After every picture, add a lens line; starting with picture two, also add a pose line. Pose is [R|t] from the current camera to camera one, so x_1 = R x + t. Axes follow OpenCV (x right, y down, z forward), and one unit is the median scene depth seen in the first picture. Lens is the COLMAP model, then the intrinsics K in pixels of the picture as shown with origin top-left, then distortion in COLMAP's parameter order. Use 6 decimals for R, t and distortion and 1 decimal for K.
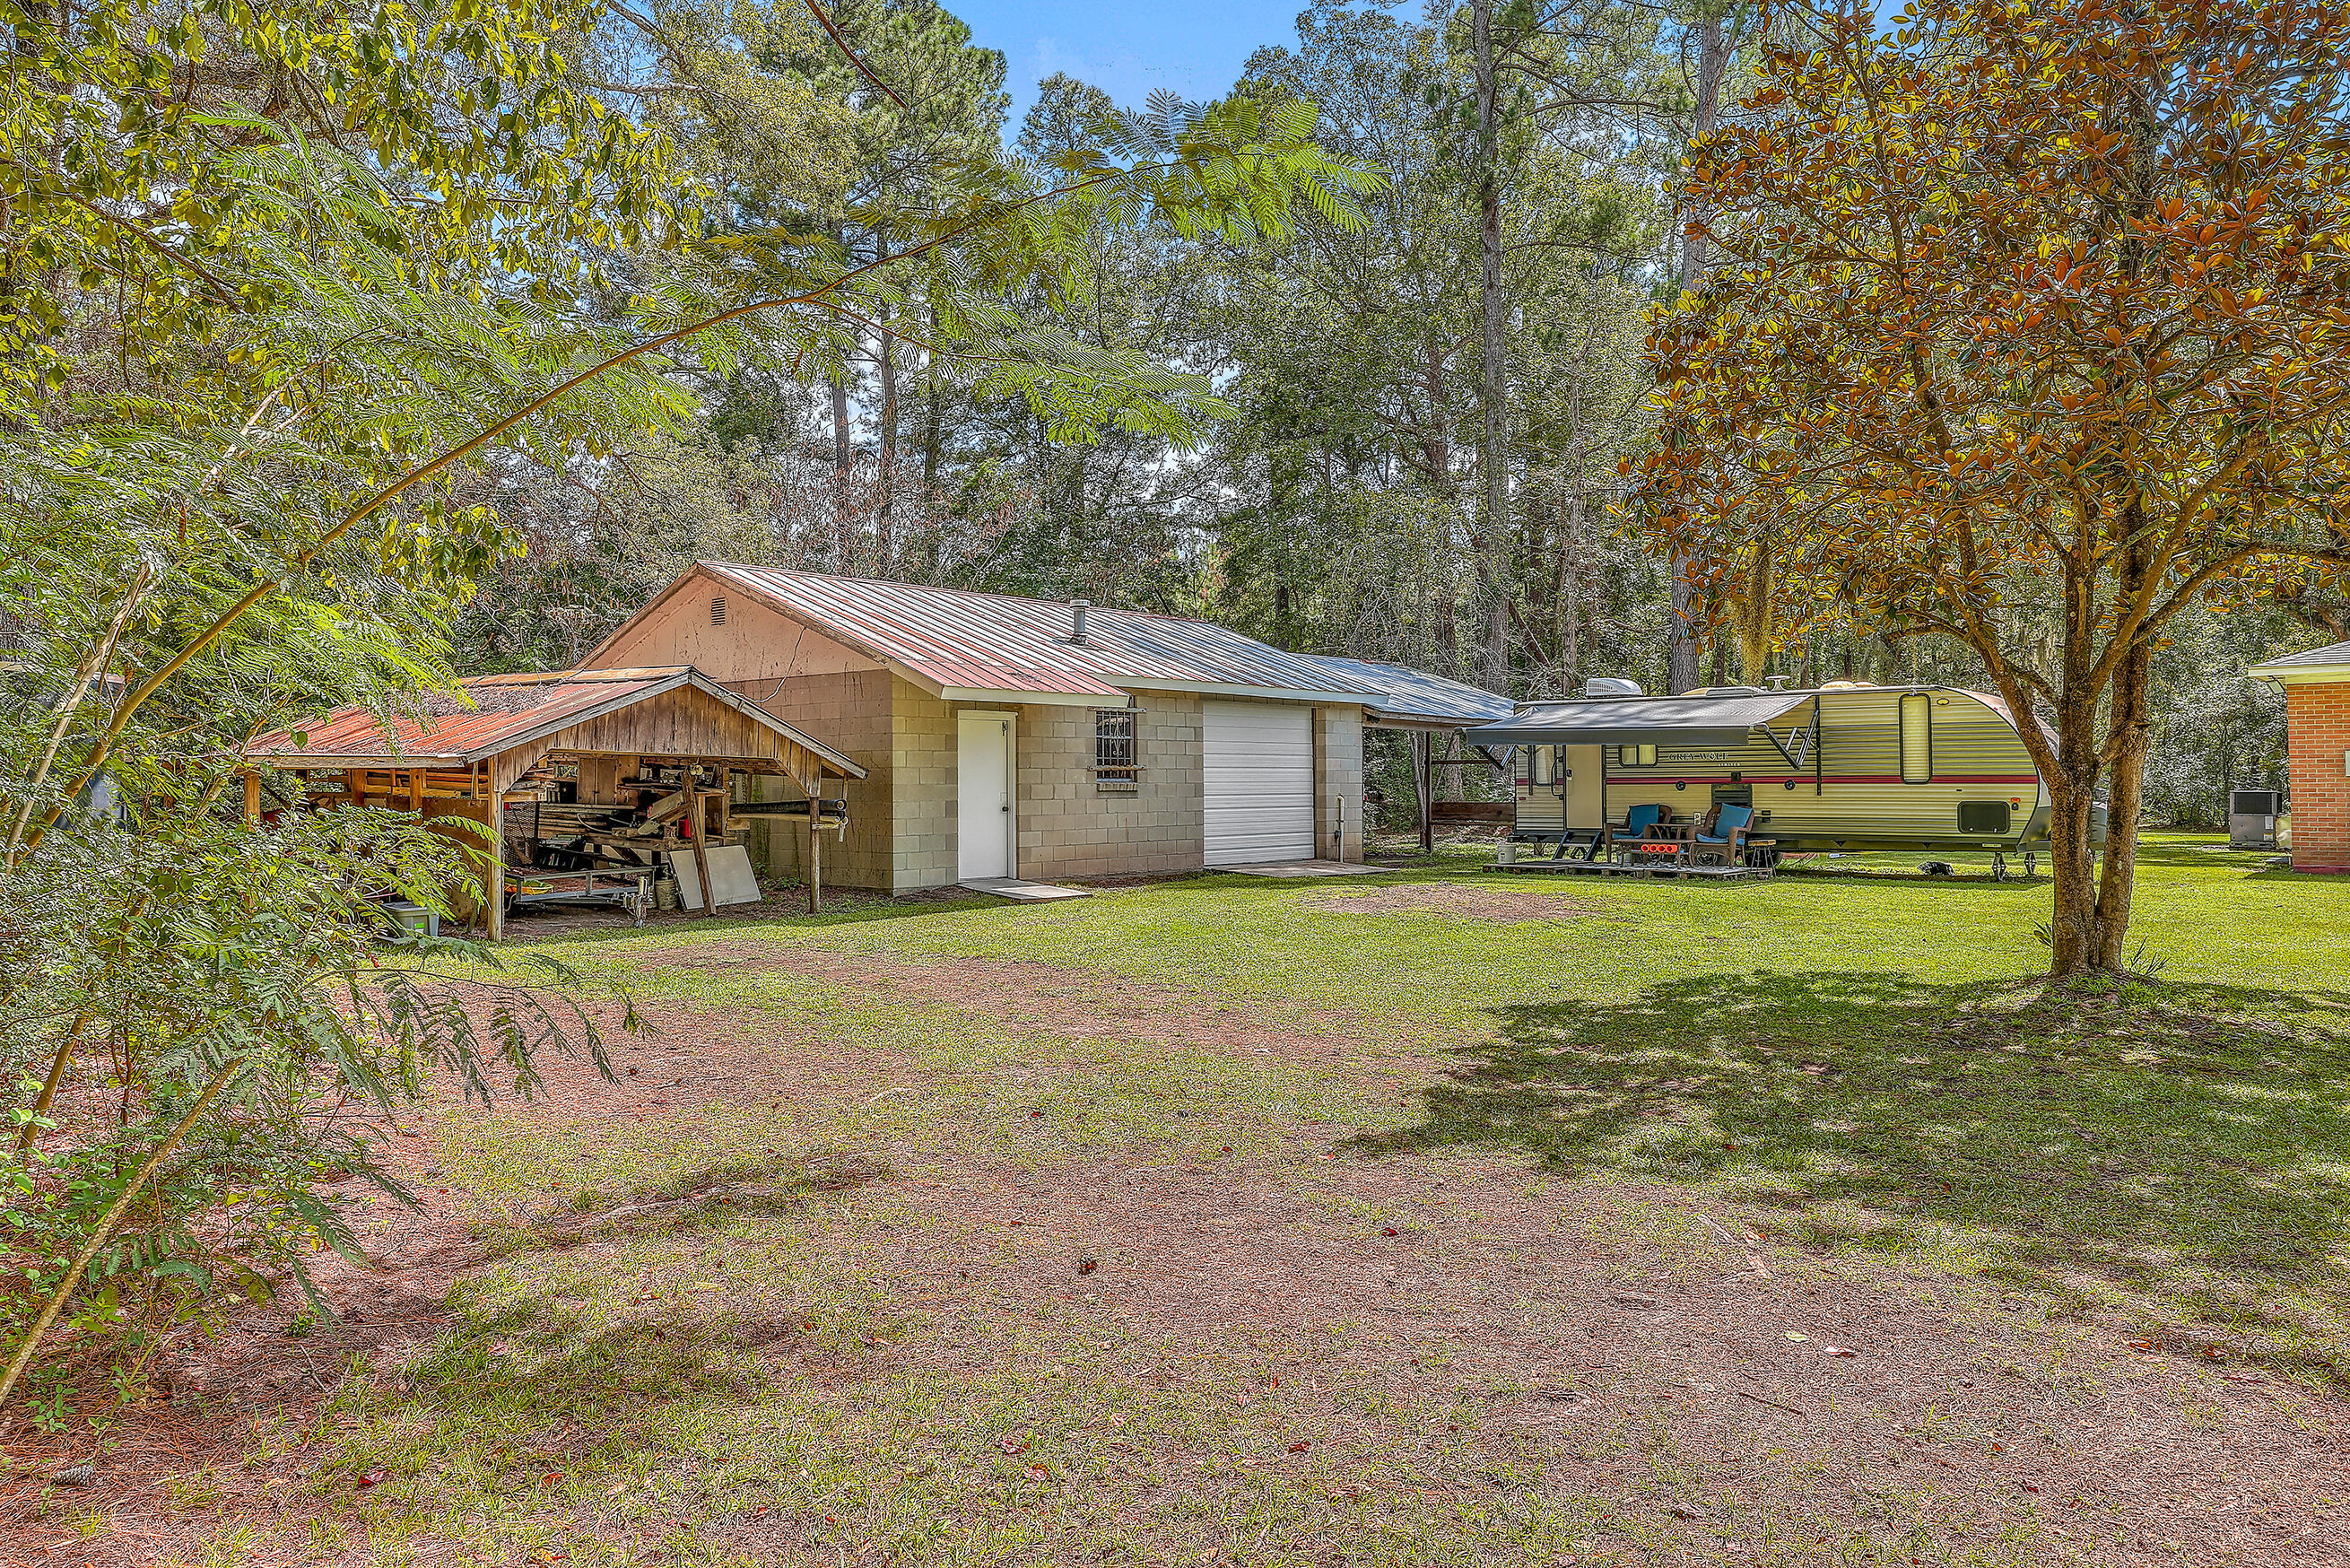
lens RADIAL K [[1643.5, 0, 1177.2], [0, 1643.5, 777.5], [0, 0, 1]] dist [-0.003356, -0.000286]
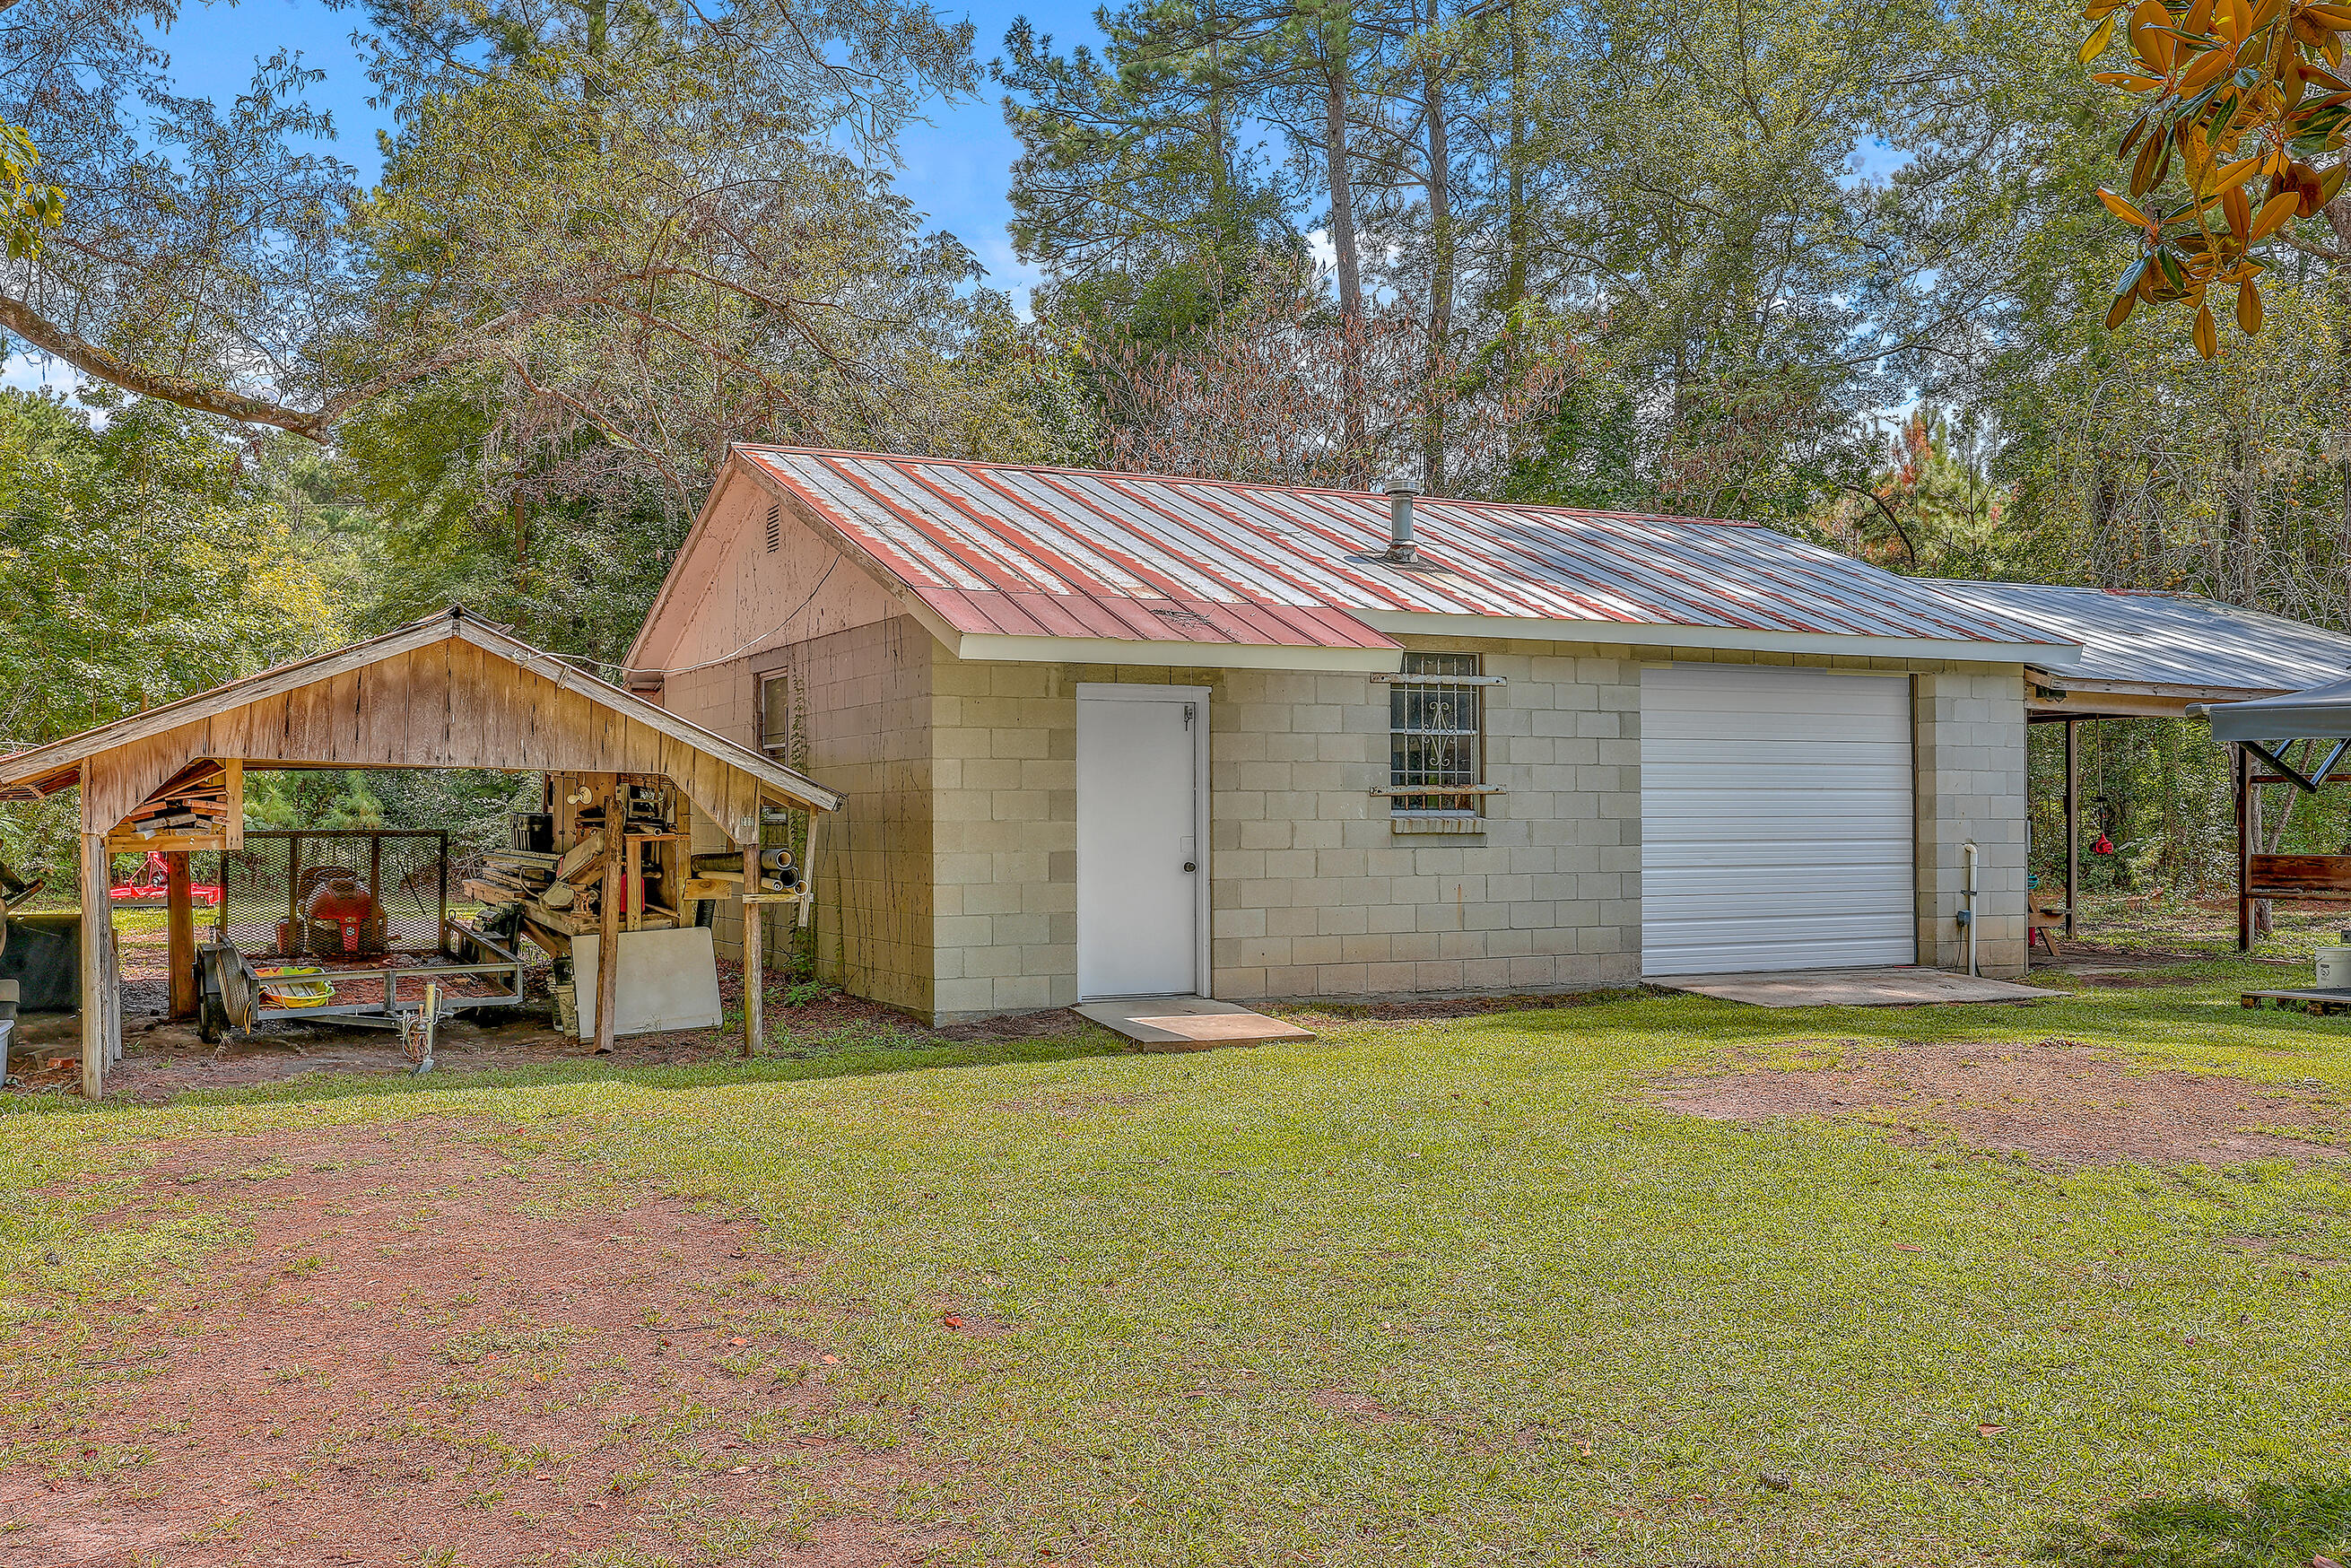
lens RADIAL K [[2214.7, 0, 1173.5], [0, 2214.7, 794.4], [0, 0, 1]] dist [0.017570, 0.000000]
pose [[0.922364, -0.003776, -0.386304, 0.162260], [0.000838, 0.999969, -0.007773, 0.001115], [0.386322, 0.006846, 0.922339, 0.313376]]
